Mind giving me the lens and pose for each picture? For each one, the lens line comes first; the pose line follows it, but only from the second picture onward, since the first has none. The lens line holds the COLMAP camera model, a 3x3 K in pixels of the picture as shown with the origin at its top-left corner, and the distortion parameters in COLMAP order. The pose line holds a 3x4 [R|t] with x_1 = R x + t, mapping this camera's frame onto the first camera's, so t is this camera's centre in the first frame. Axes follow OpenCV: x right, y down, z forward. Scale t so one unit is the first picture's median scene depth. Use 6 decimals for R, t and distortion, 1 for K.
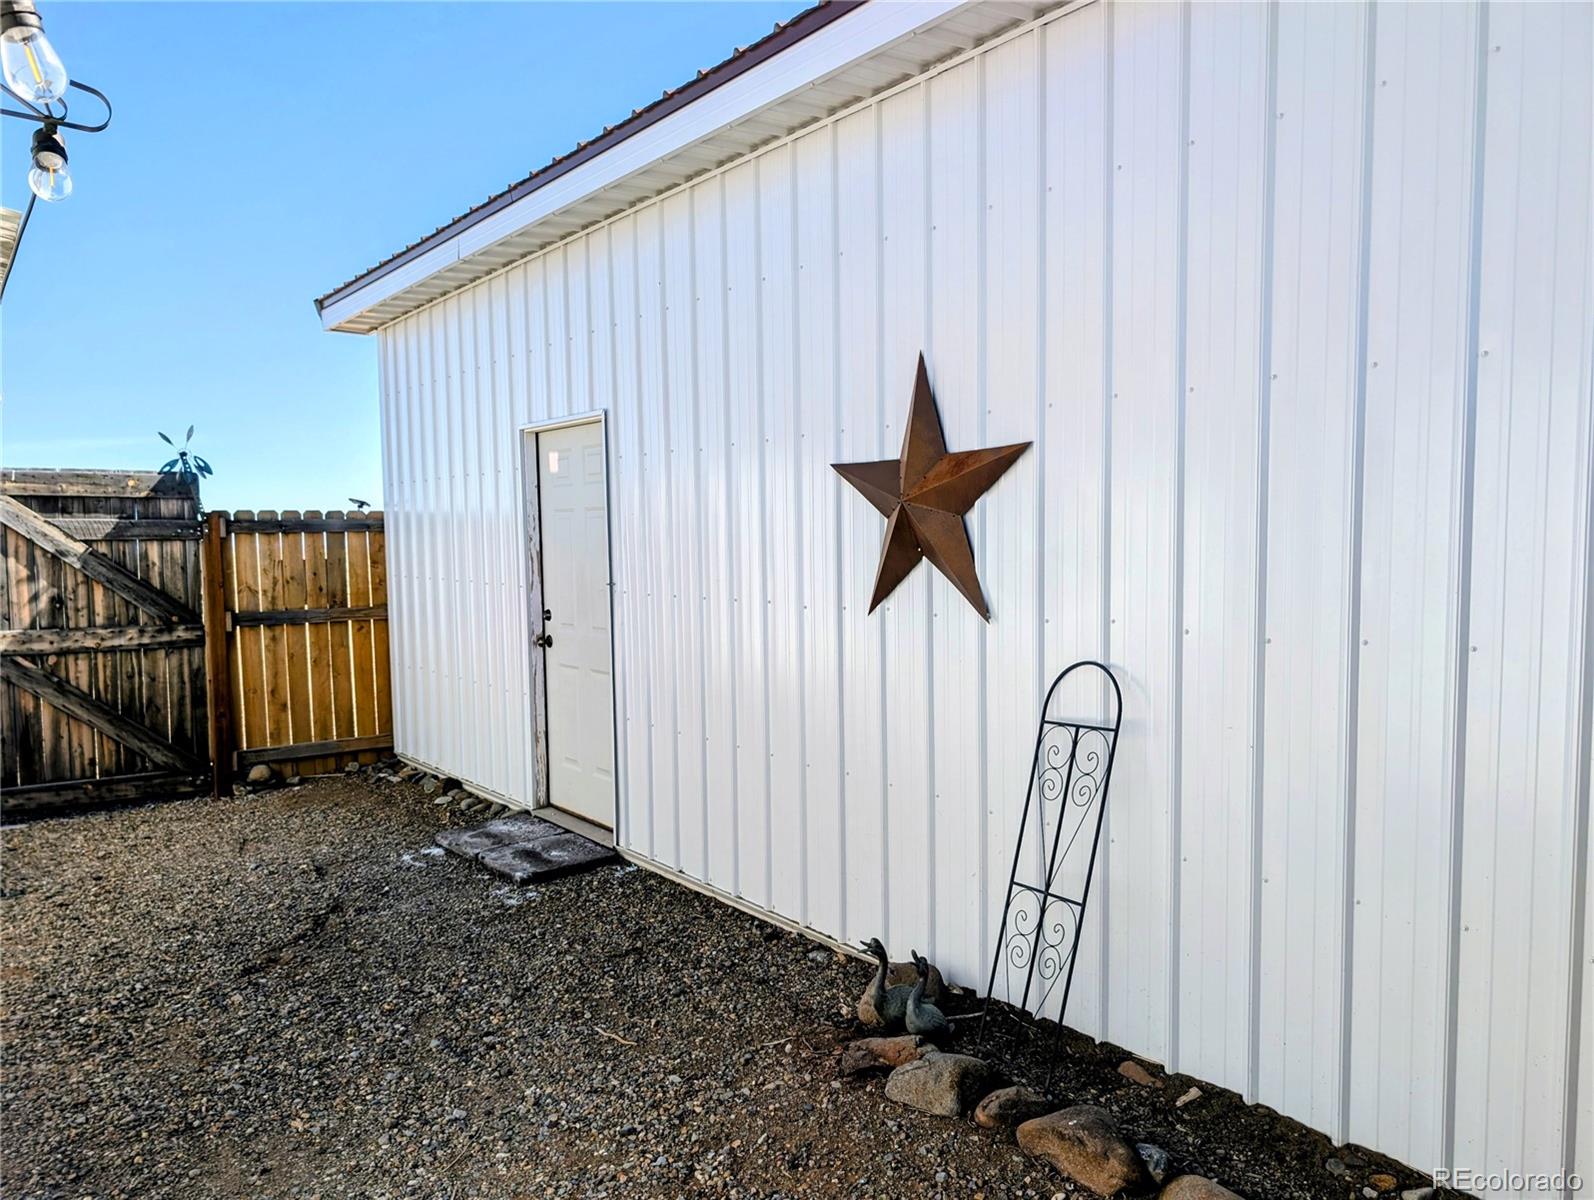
lens RADIAL K [[1194.4, 0, 797.0], [0, 1194.4, 600.0], [0, 0, 1]] dist [0.009368, 0.001855]
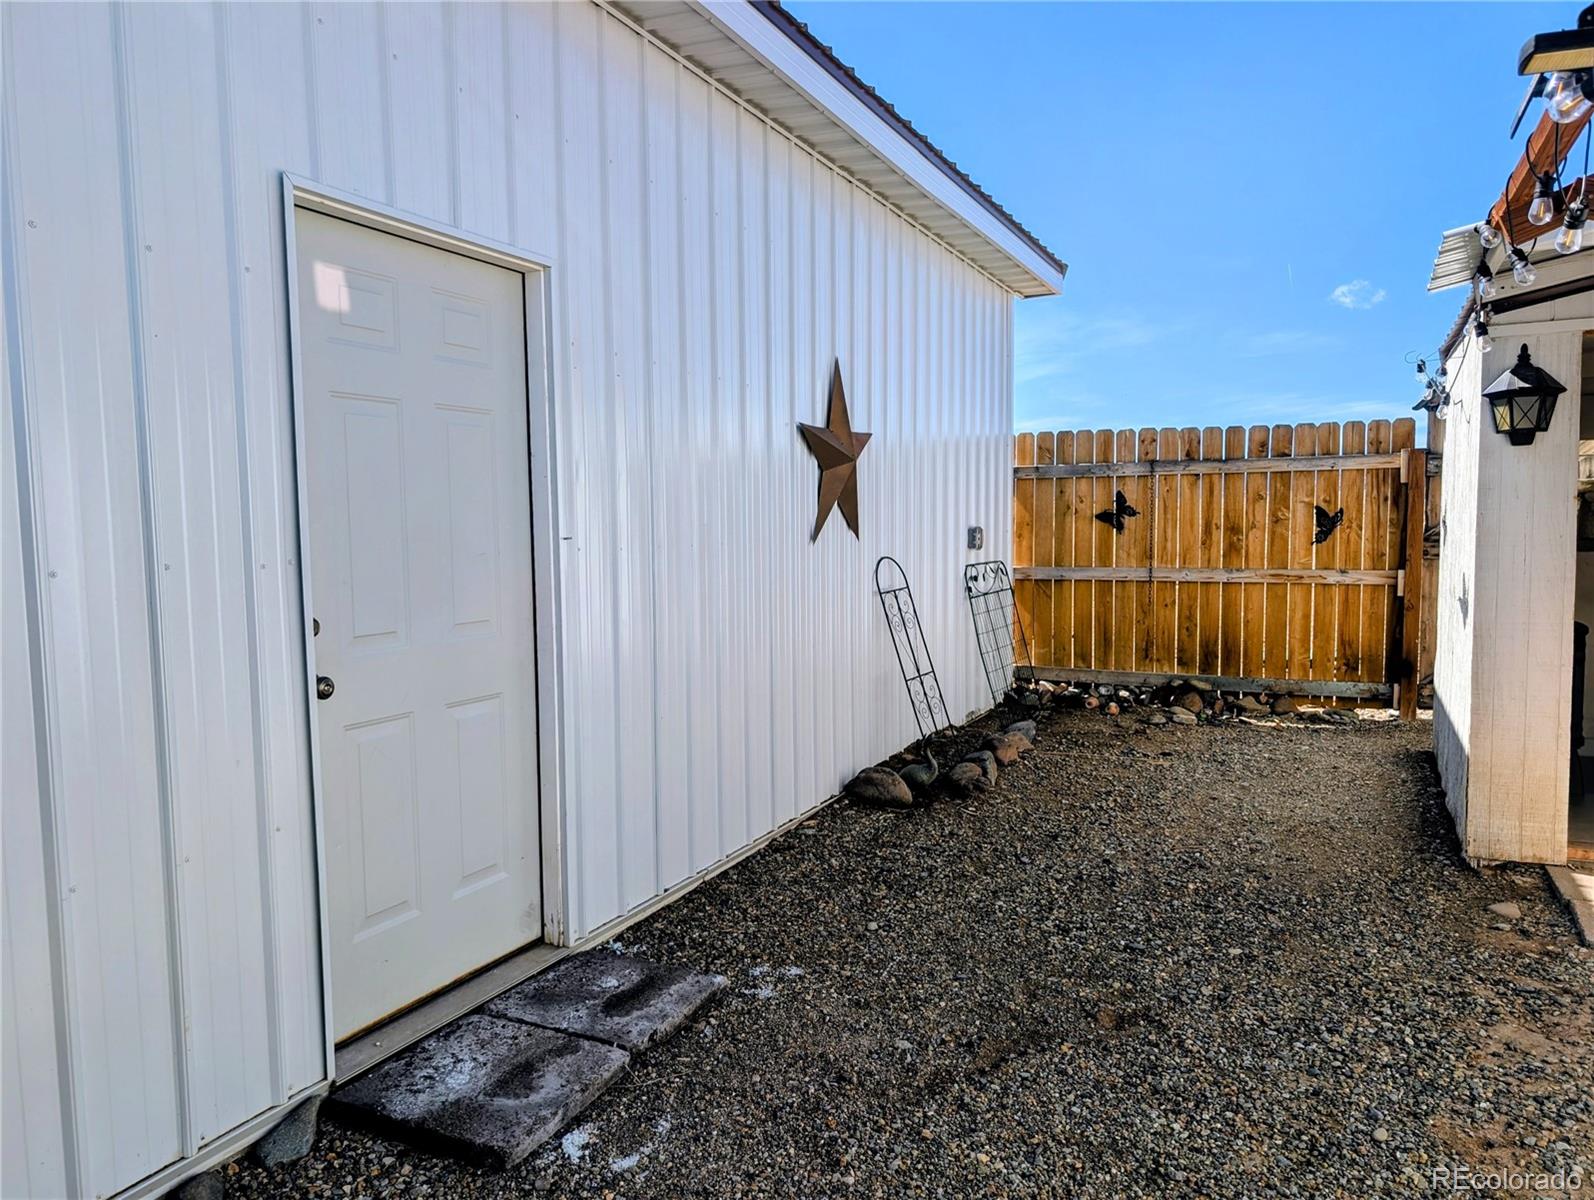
lens RADIAL K [[1101.3, 0, 797.0], [0, 1101.3, 600.0], [0, 0, 1]] dist [0.003054, -0.001689]
pose [[-0.453490, -0.039647, 0.890379, -0.755578], [0.082352, 0.992872, 0.086155, -0.023969], [-0.887449, 0.112395, -0.446992, 1.170480]]
